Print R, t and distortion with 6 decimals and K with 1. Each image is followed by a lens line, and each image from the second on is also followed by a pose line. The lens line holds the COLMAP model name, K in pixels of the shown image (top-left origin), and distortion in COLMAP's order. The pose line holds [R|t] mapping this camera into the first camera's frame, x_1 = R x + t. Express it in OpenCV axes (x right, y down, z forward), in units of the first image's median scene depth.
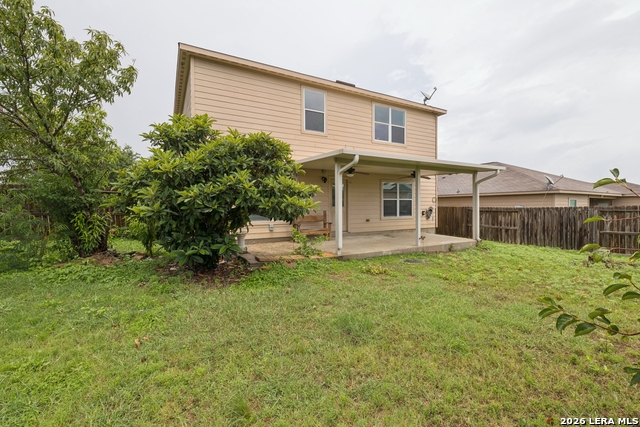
lens RADIAL K [[274.3, 0, 318.1], [0, 274.3, 208.7], [0, 0, 1]] dist [-0.000210, -0.000347]
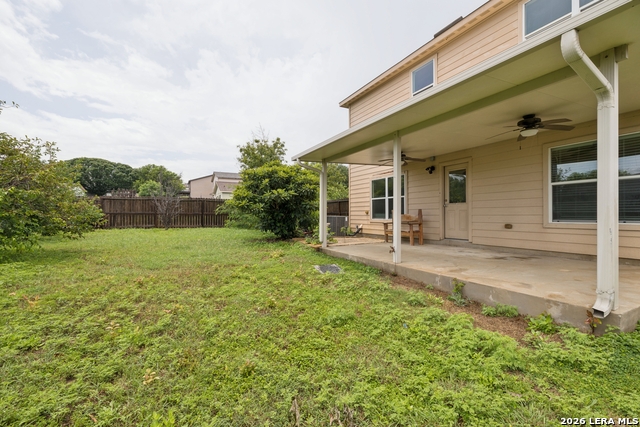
lens RADIAL K [[274.3, 0, 324.1], [0, 274.3, 212.1], [0, 0, 1]] dist [-0.000210, -0.000347]
pose [[-0.000177, -0.003866, -0.999993, 0.746905], [-0.008121, 0.999960, -0.003864, 0.019771], [0.999967, 0.008120, -0.000208, 0.642349]]
